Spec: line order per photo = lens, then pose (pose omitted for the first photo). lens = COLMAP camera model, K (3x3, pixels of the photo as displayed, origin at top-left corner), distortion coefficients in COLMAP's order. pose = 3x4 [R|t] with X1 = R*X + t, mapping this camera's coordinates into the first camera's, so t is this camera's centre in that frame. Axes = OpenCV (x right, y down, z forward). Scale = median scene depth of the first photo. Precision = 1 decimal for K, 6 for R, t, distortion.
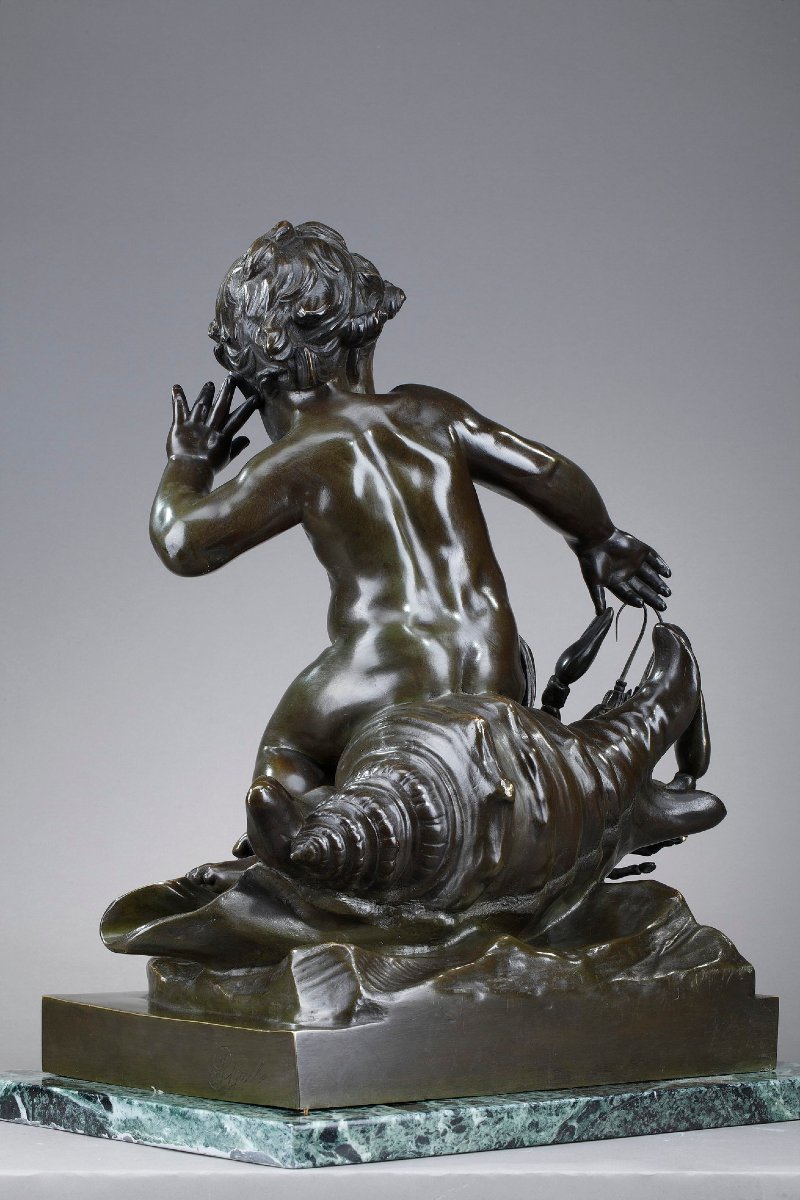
lens RADIAL K [[3702.2, 0, 400.0], [0, 3702.2, 600.0], [0, 0, 1]] dist [-0.097128, -0.313597]
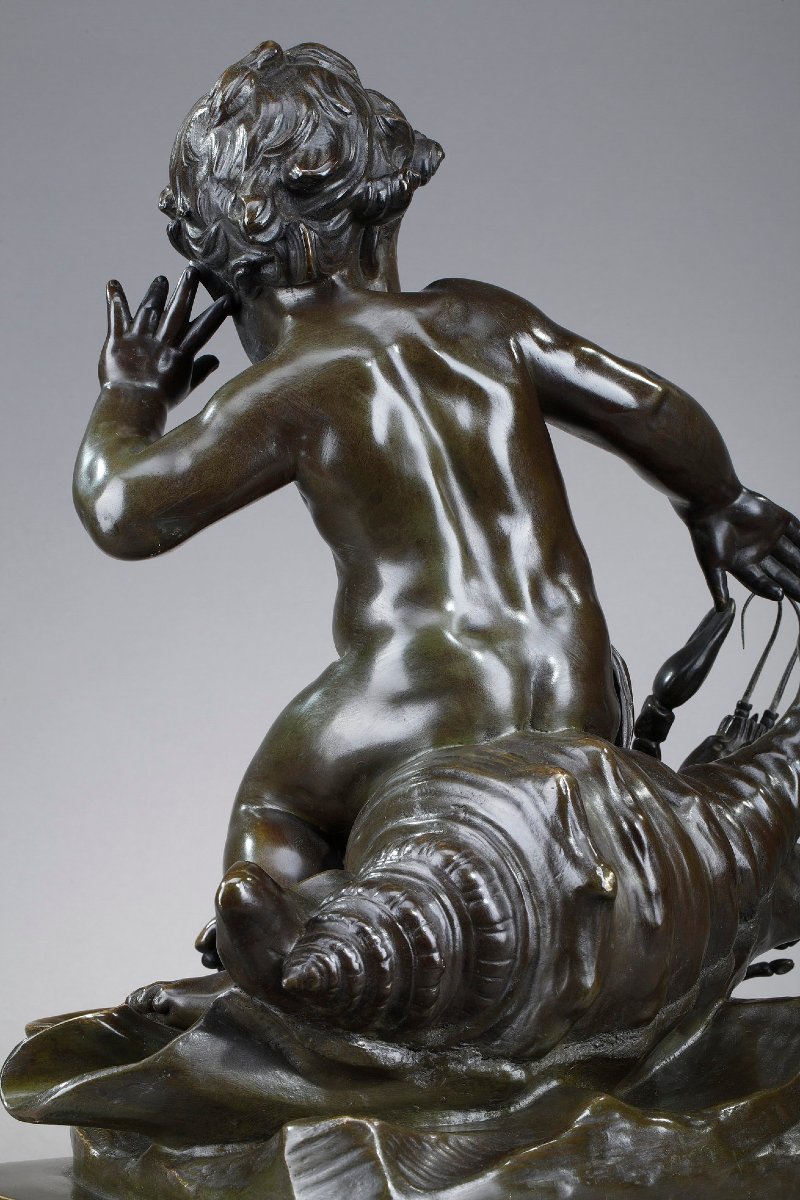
lens RADIAL K [[3702.2, 0, 400.0], [0, 3702.2, 600.0], [0, 0, 1]] dist [-0.097128, -0.313597]
pose [[0.999949, -0.000844, 0.010093, -0.014268], [0.000676, 0.999860, 0.016717, -0.010290], [-0.010105, -0.016709, 0.999809, 0.317231]]
